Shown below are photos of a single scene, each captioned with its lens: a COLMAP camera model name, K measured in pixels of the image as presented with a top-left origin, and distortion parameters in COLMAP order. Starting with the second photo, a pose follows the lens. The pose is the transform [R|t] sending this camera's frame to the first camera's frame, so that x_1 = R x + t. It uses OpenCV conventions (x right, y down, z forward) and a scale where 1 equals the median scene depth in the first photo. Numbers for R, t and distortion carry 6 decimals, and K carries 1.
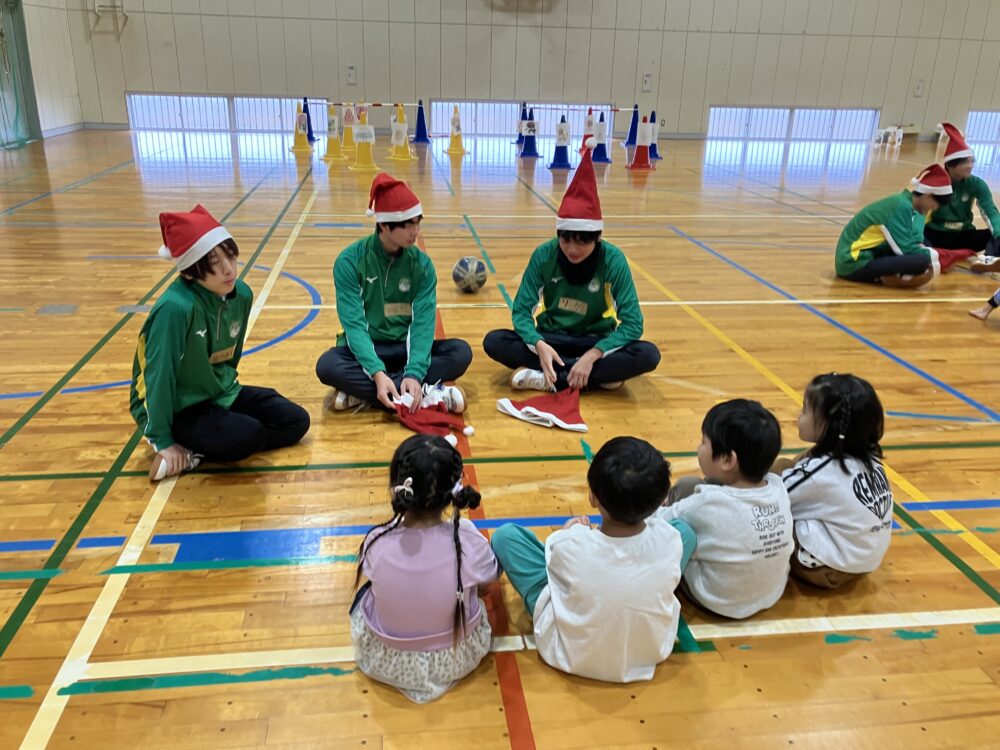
lens RADIAL K [[825.0, 0, 496.2], [0, 825.0, 375.2], [0, 0, 1]] dist [0.011780, 0.010119]
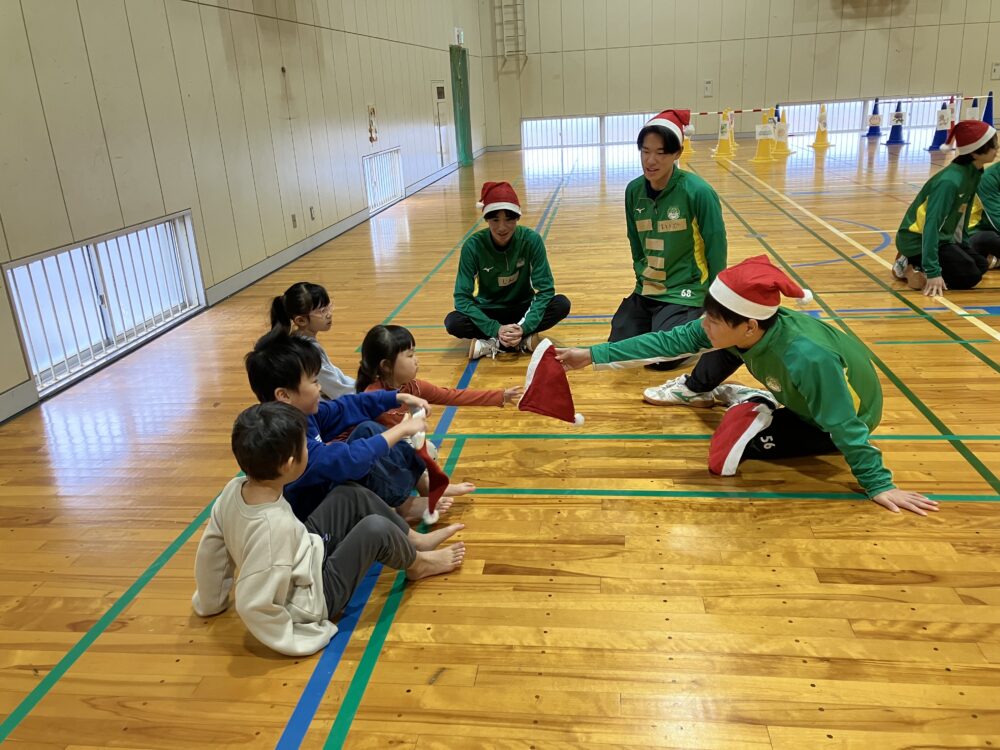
lens RADIAL K [[825.0, 0, 499.4], [0, 825.0, 374.0], [0, 0, 1]] dist [0.011780, 0.010119]
pose [[0.964723, 0.005242, -0.263216, -0.145695], [-0.012039, 0.999634, -0.024219, 0.063344], [0.262993, 0.026534, 0.964433, -0.170618]]
